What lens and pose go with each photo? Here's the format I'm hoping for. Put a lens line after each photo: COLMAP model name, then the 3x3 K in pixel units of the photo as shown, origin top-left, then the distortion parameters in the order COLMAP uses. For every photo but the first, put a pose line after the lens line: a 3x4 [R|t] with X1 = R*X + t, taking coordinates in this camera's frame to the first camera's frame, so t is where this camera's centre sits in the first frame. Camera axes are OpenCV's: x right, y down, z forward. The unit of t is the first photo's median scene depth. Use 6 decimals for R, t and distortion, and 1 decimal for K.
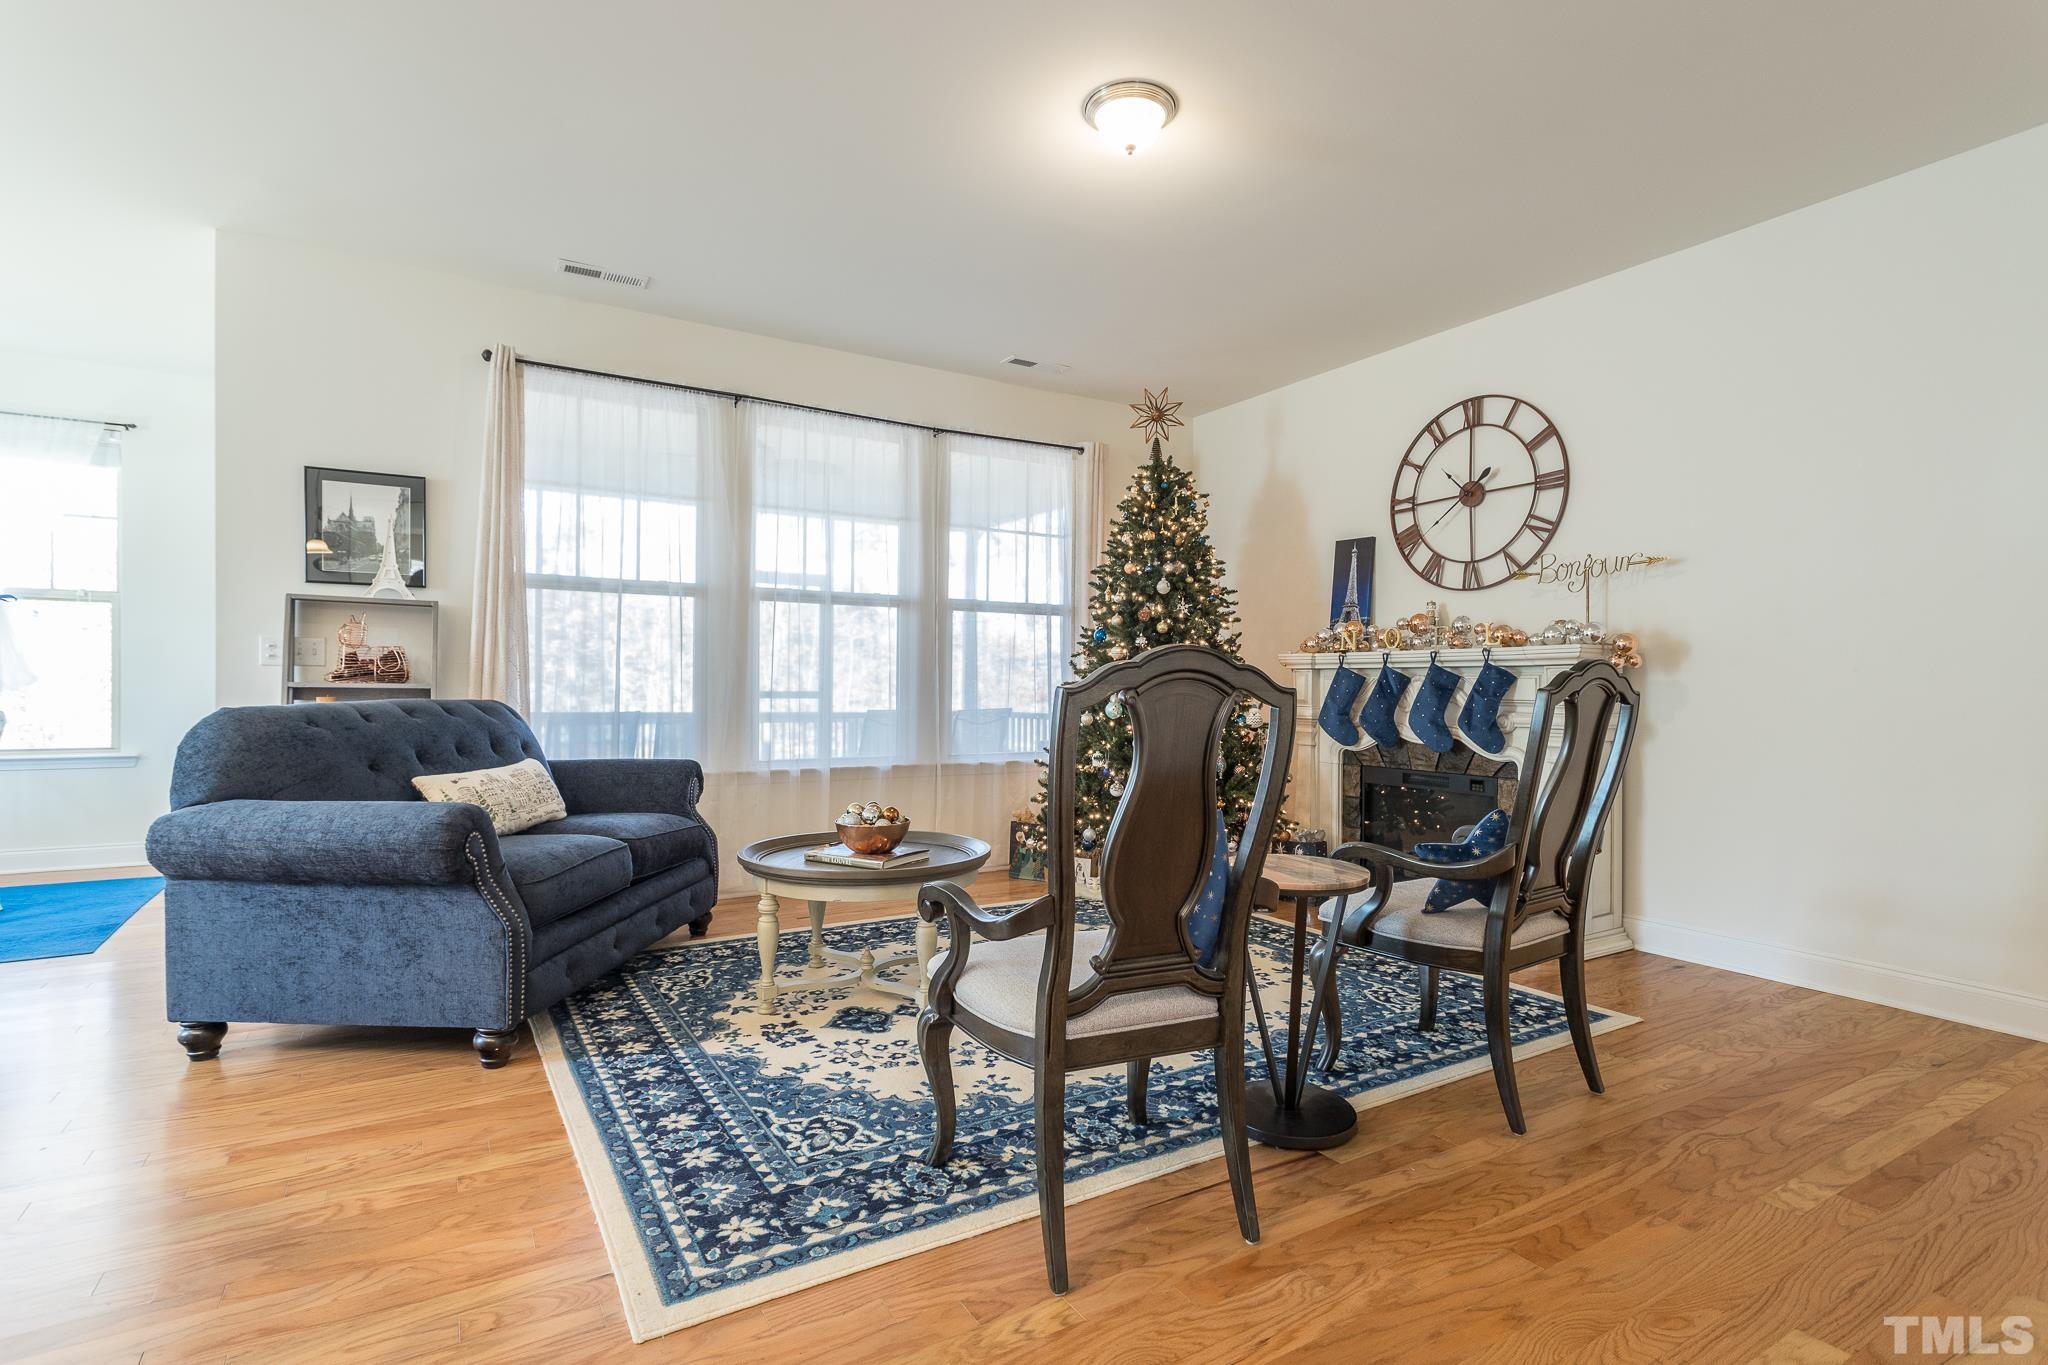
lens RADIAL K [[980.0, 0, 1024.0], [0, 980.0, 682.5], [0, 0, 1]] dist [-0.000428, -0.000053]
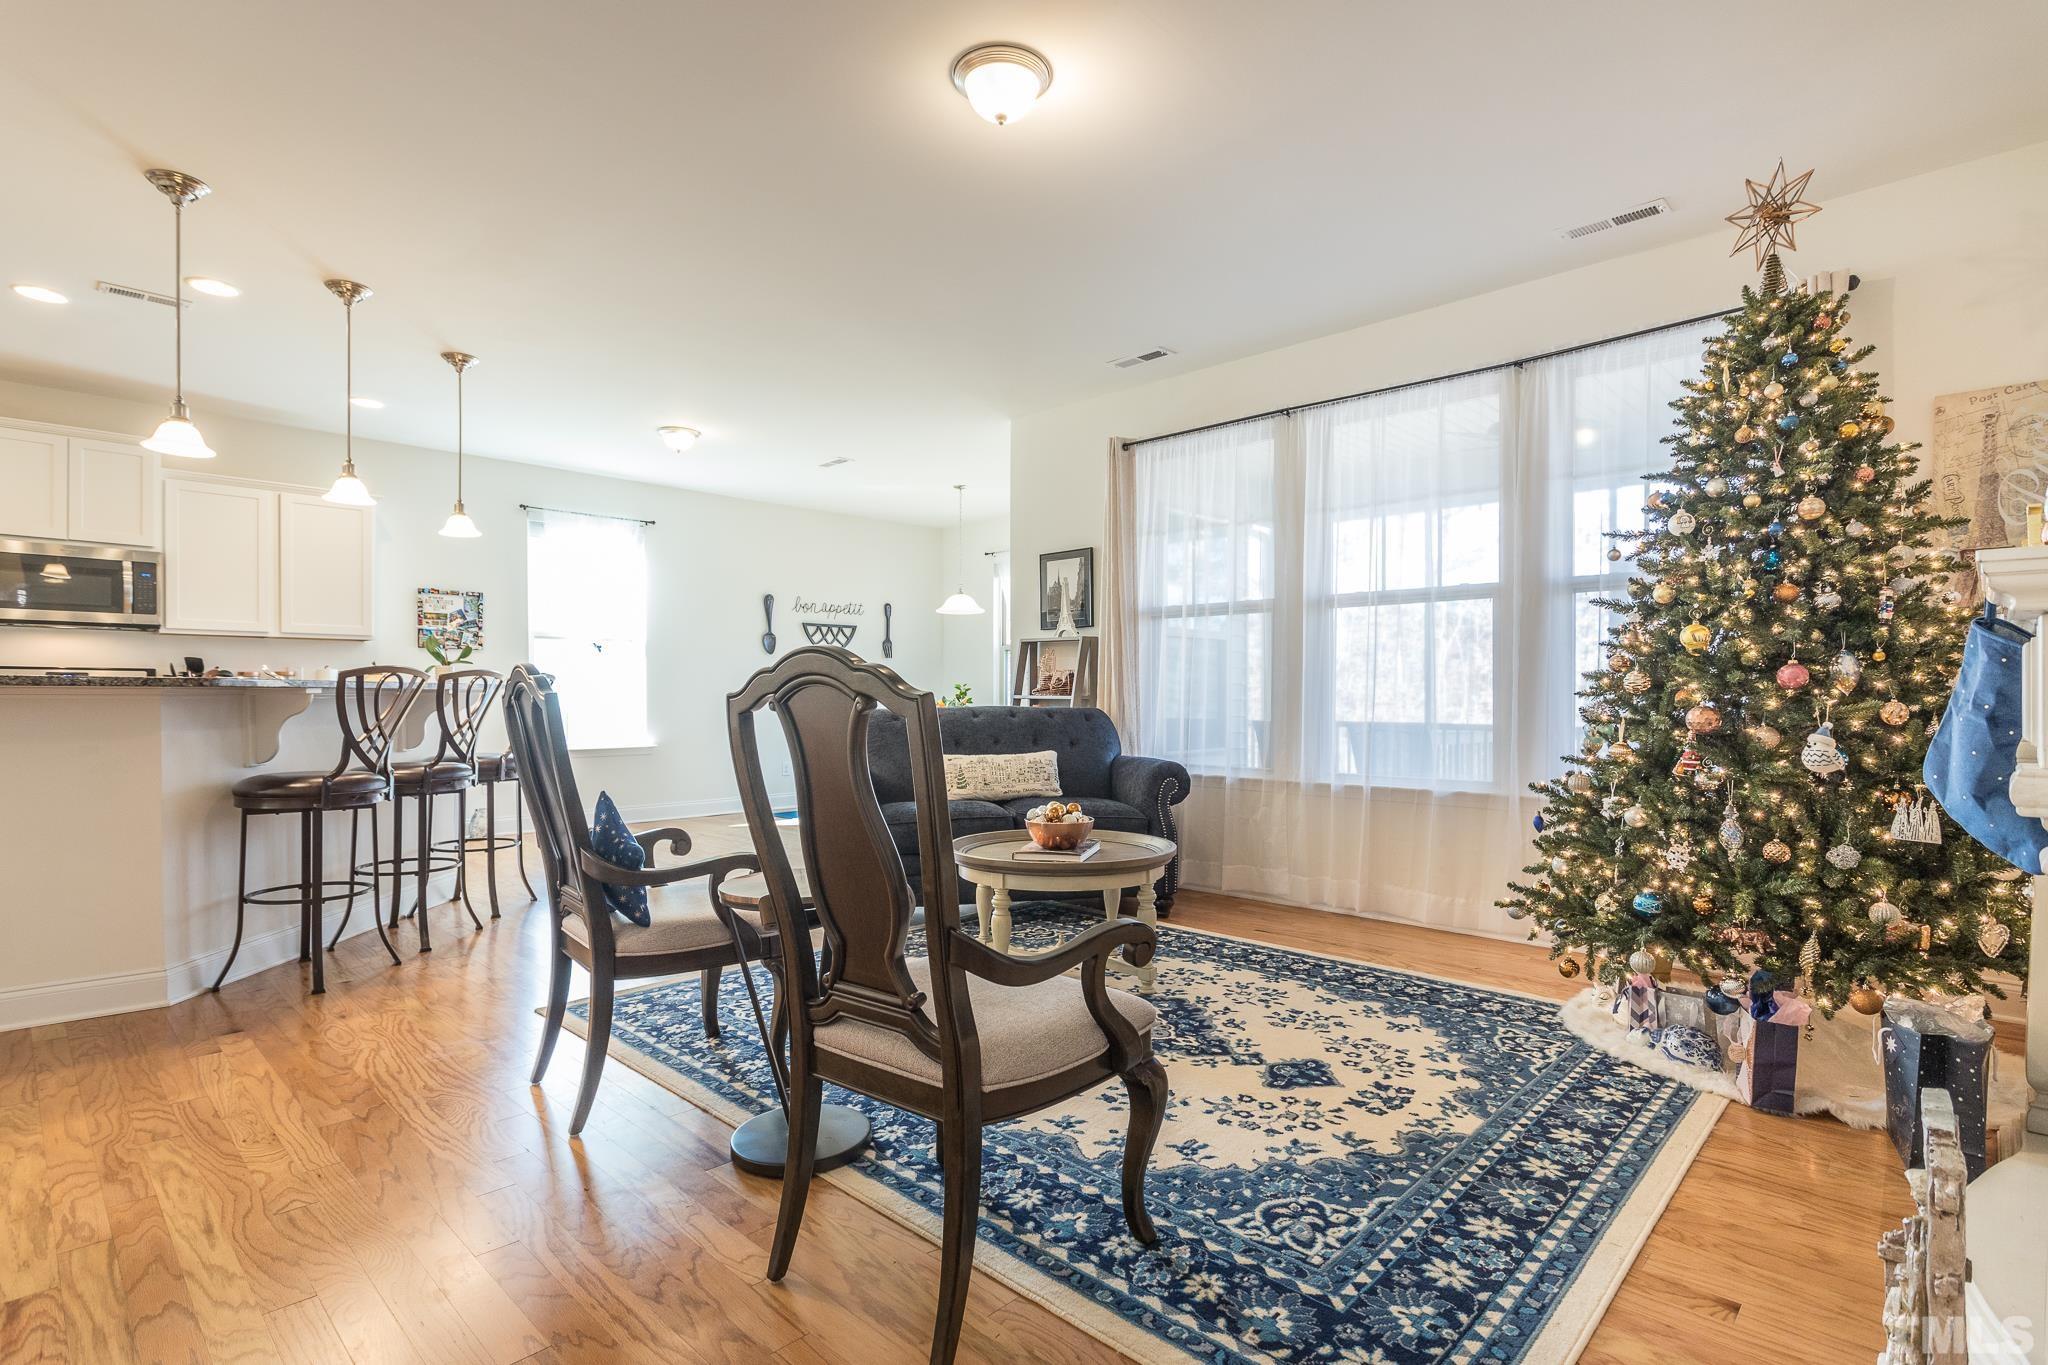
lens RADIAL K [[991.6, 0, 1024.0], [0, 991.6, 682.5], [0, 0, 1]] dist [0.000430, 0.000133]
pose [[0.261976, -0.016793, -0.964928, 0.699703], [0.006902, 0.999856, -0.015527, 0.004460], [0.965050, -0.002593, 0.262054, 0.525084]]
